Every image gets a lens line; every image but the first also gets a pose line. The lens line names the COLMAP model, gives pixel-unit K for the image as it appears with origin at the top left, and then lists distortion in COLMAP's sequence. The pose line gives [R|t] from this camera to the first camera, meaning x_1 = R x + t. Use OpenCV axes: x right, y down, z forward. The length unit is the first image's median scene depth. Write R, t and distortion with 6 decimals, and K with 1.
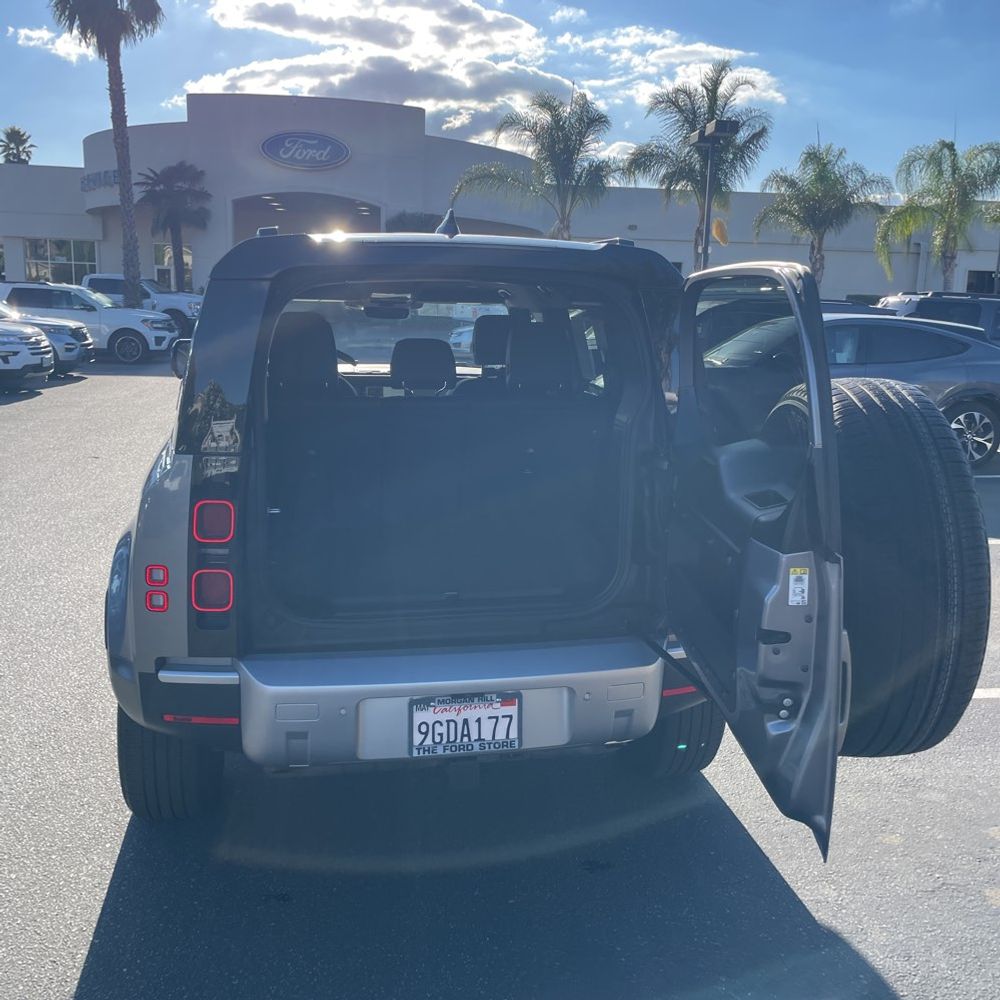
lens RADIAL K [[1038.7, 0, 494.9], [0, 1038.7, 502.7], [0, 0, 1]] dist [0.029271, 0.000000]
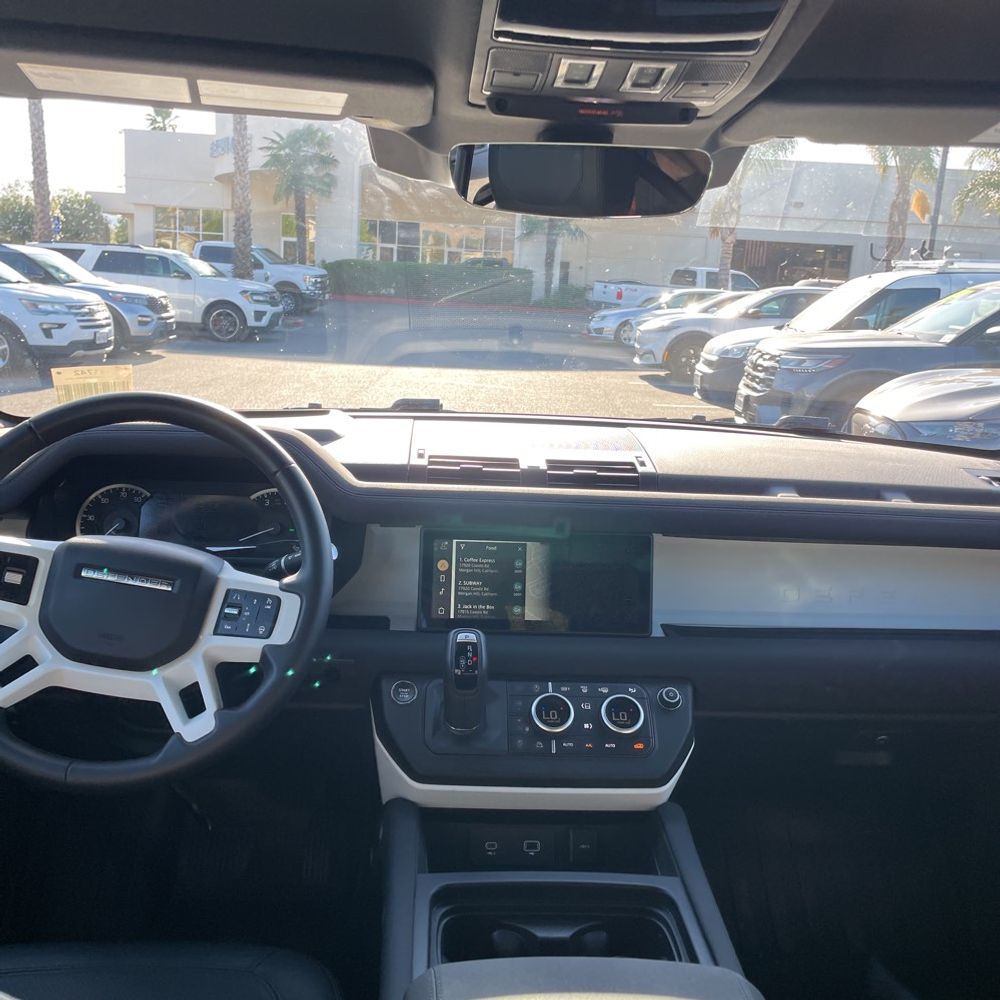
lens RADIAL K [[1038.7, 0, 502.6], [0, 1038.7, 495.1], [0, 0, 1]] dist [0.029271, 0.000000]
pose [[0.992825, 0.049464, -0.108869, -0.018315], [-0.048547, 0.998760, 0.011064, -0.025242], [0.109281, -0.005699, 0.993995, 0.157351]]
